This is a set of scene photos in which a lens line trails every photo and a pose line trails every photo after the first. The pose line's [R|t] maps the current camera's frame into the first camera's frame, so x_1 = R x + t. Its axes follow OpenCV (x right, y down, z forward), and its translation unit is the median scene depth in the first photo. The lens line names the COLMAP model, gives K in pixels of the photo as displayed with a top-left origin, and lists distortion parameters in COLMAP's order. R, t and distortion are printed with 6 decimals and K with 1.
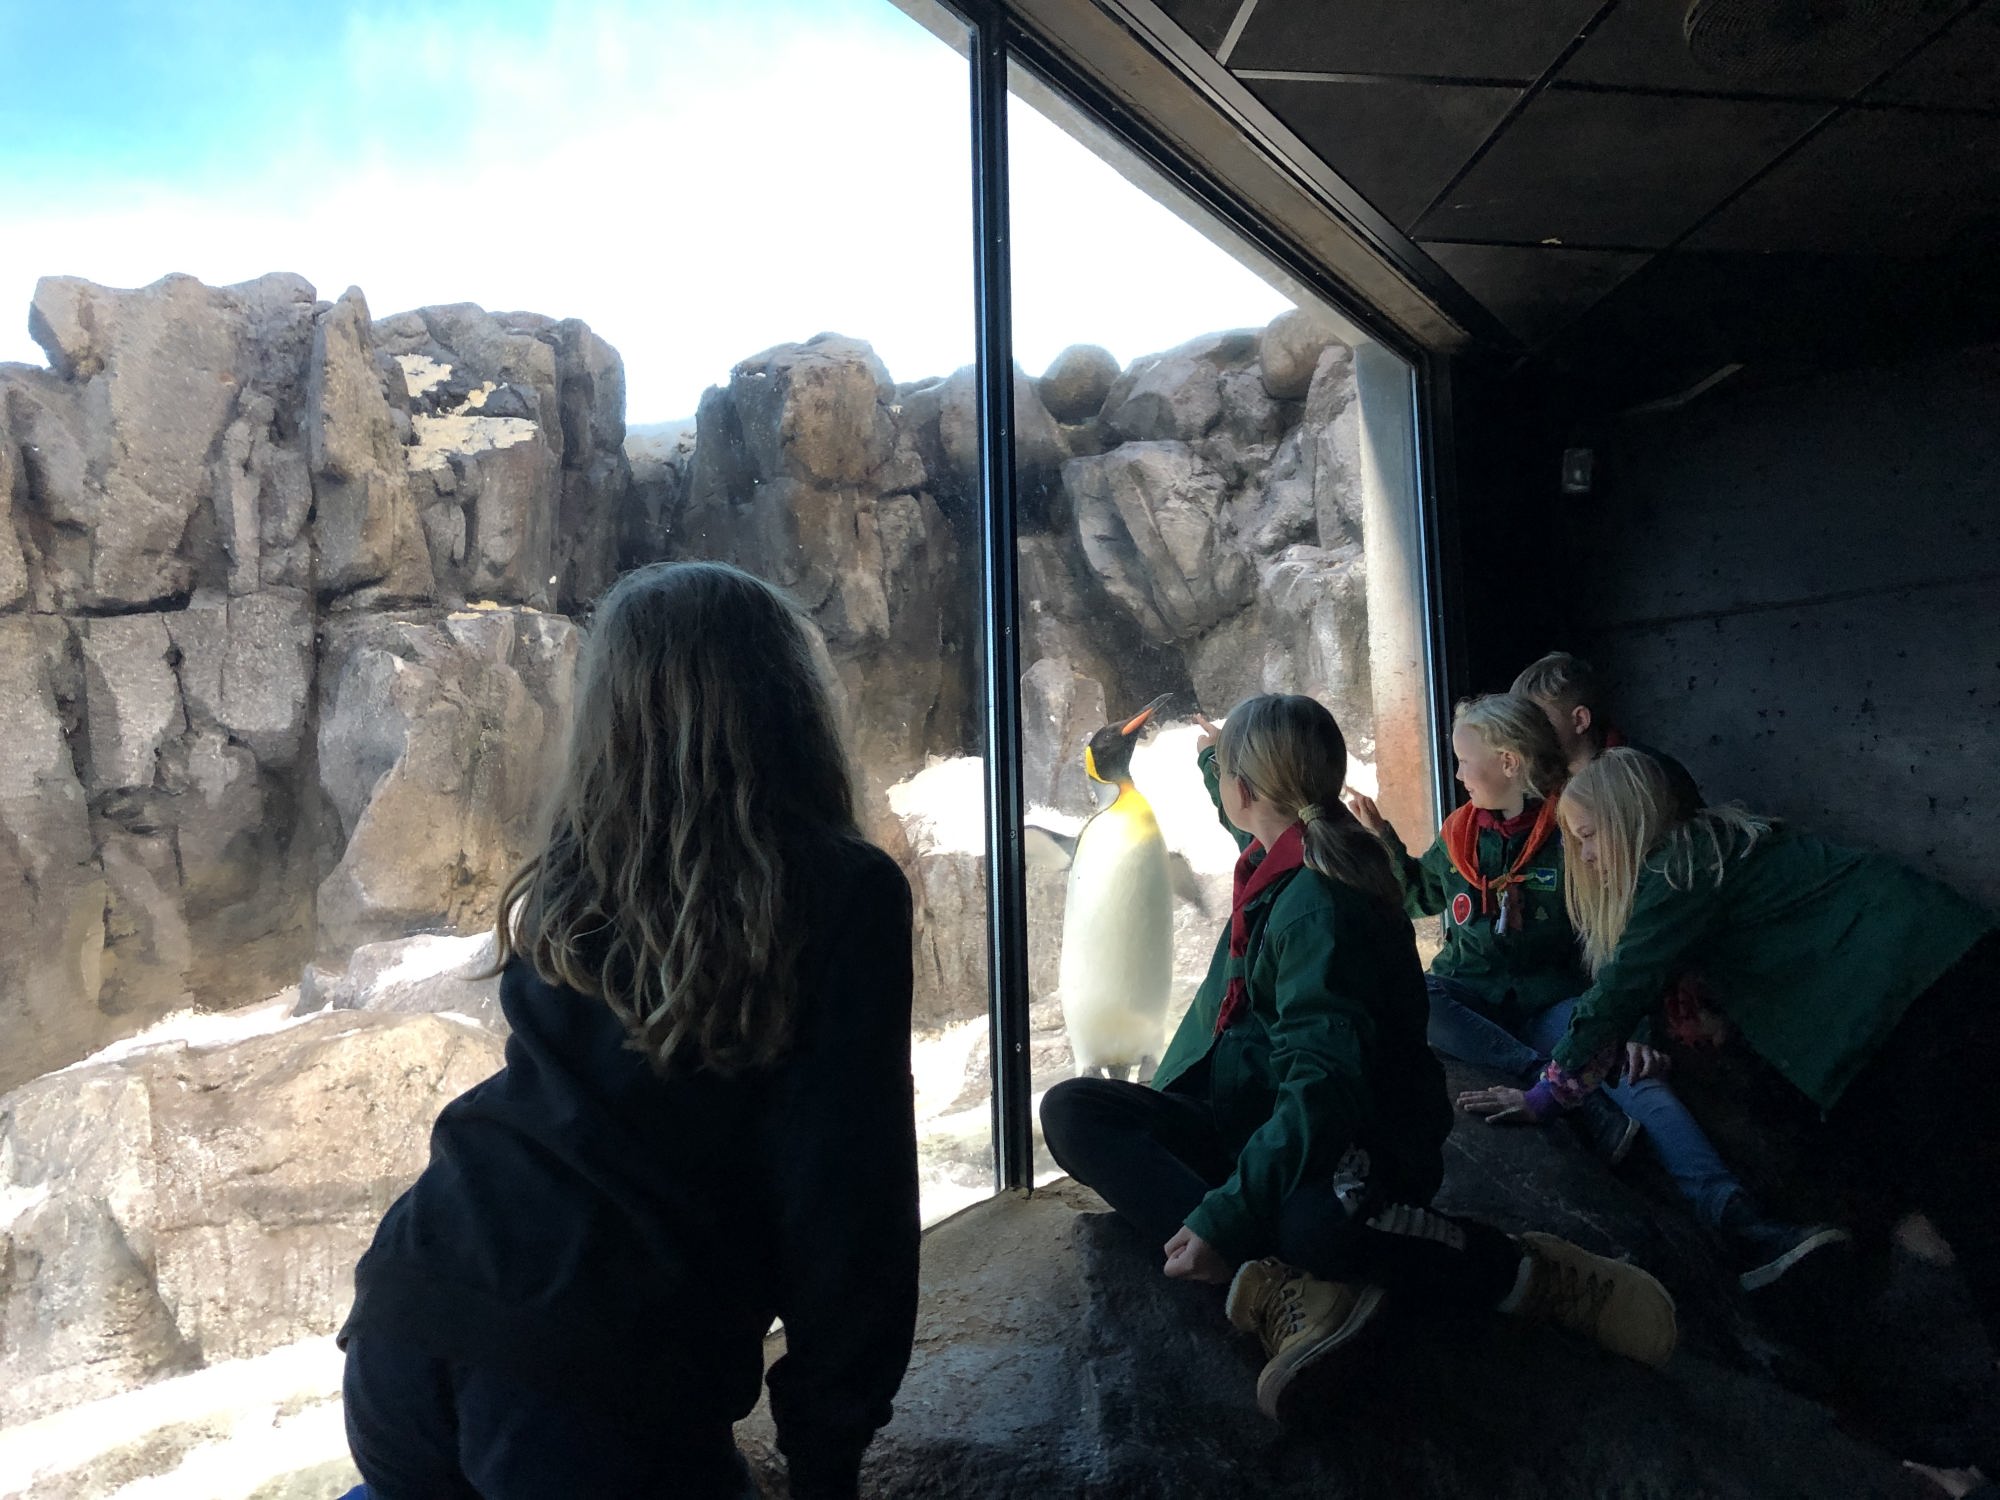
lens RADIAL K [[1566.7, 0, 1000.0], [0, 1566.7, 750.0], [0, 0, 1]] dist [0.001547, 0.012636]
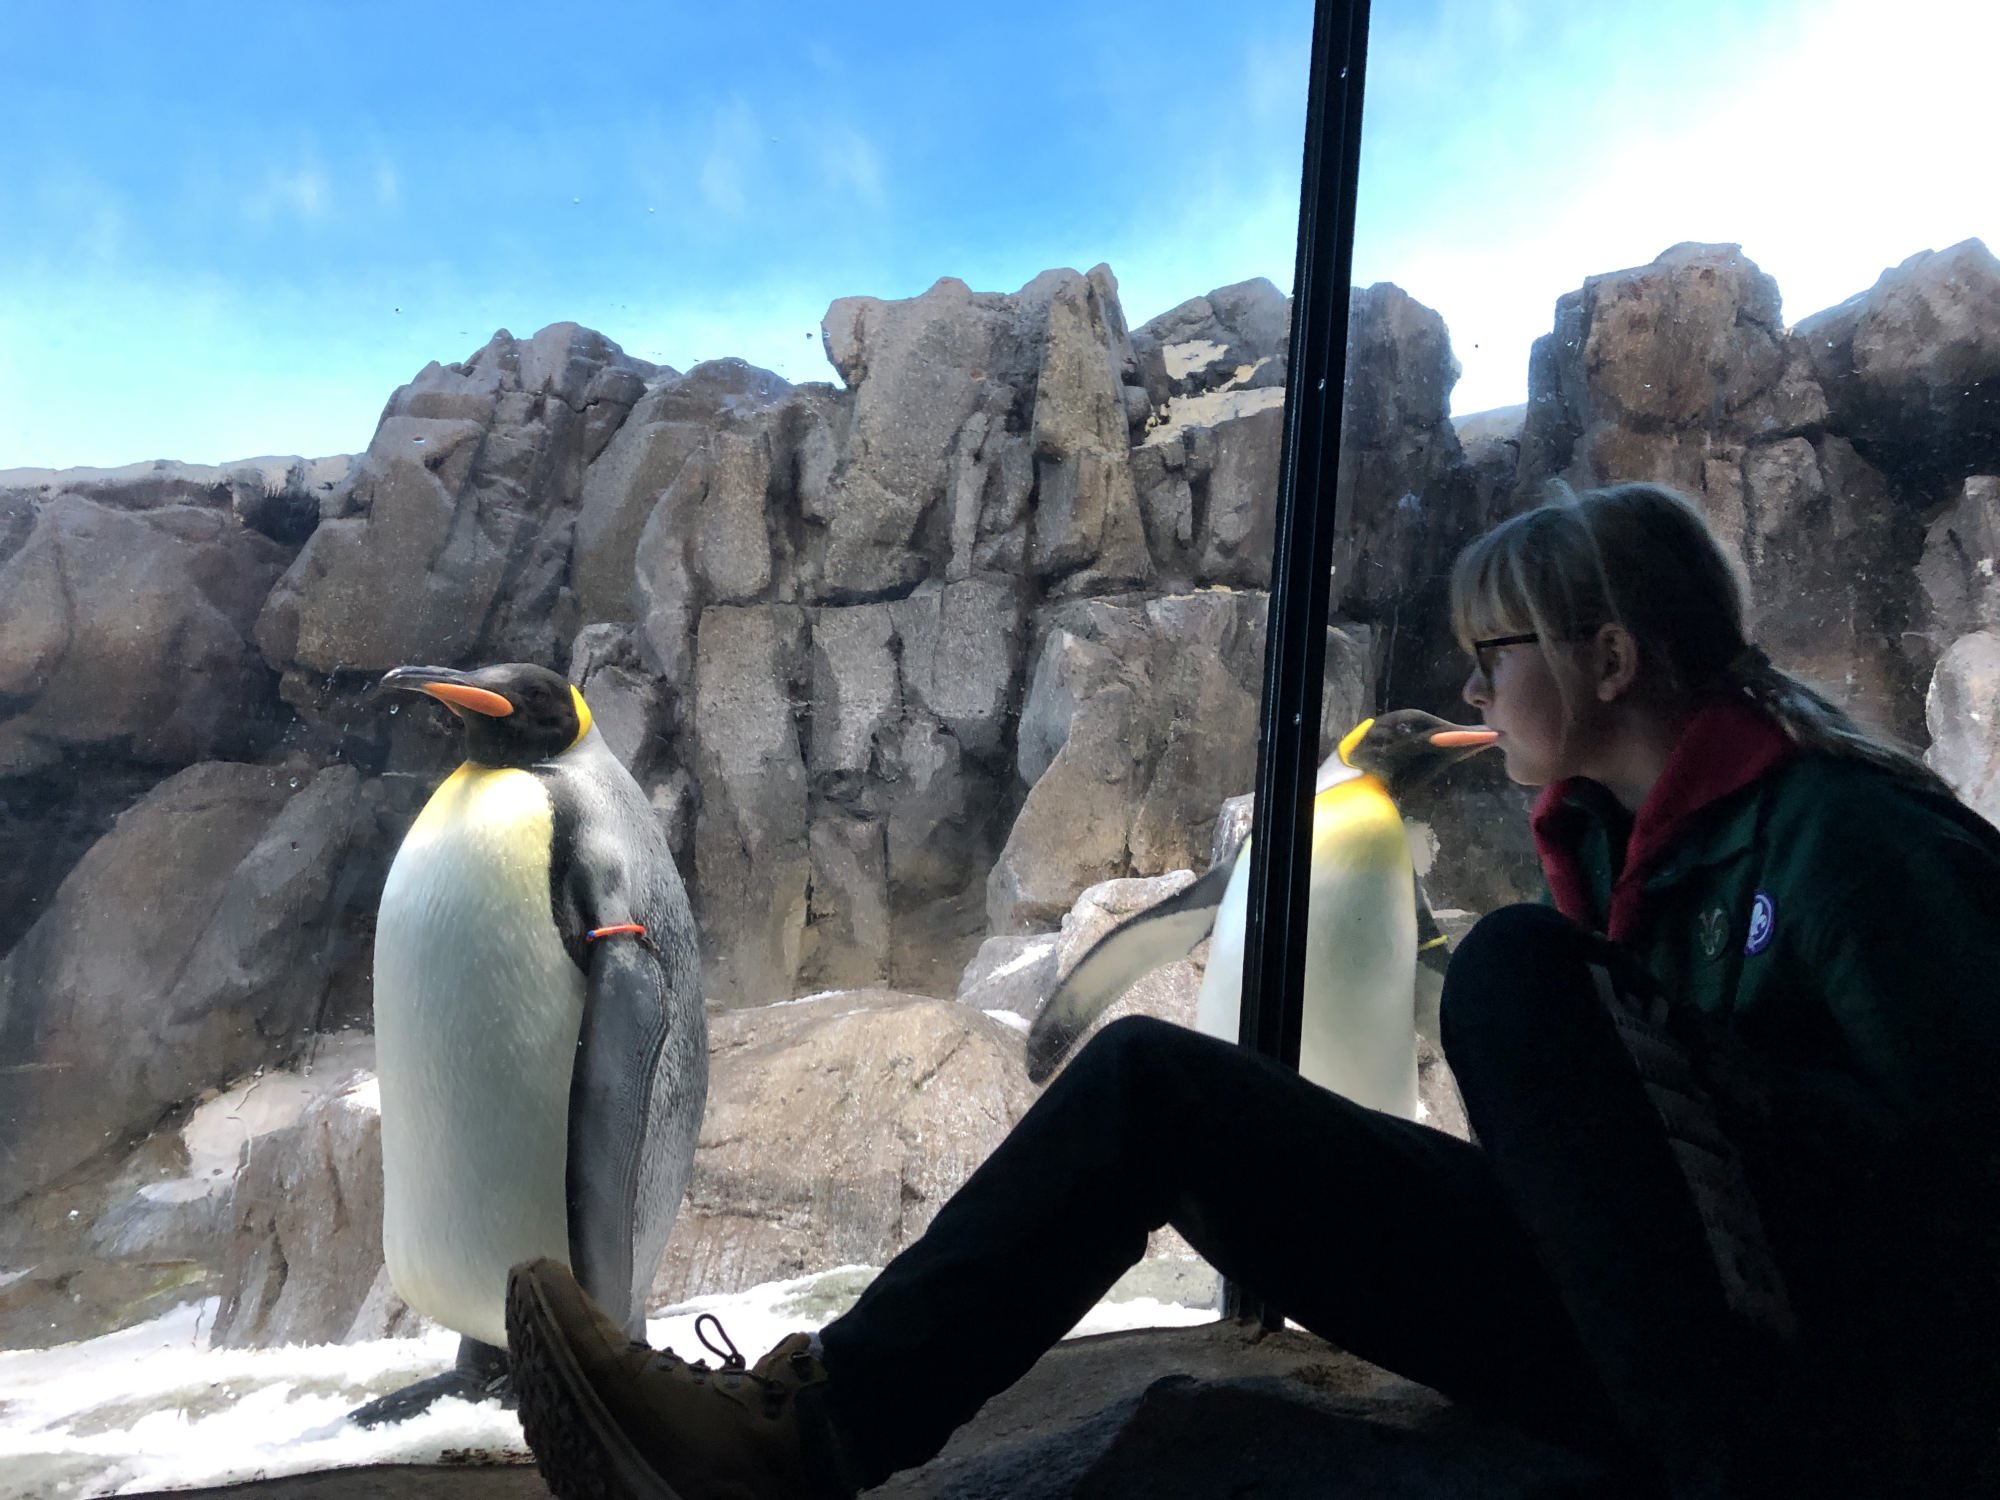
lens RADIAL K [[1591.2, 0, 1000.0], [0, 1591.2, 750.0], [0, 0, 1]] dist [0.101066, -0.156732]
pose [[0.809639, 0.005094, -0.586906, 0.127458], [-0.032212, 0.998841, -0.035768, 0.041876], [0.586044, 0.047864, 0.808865, 0.210081]]
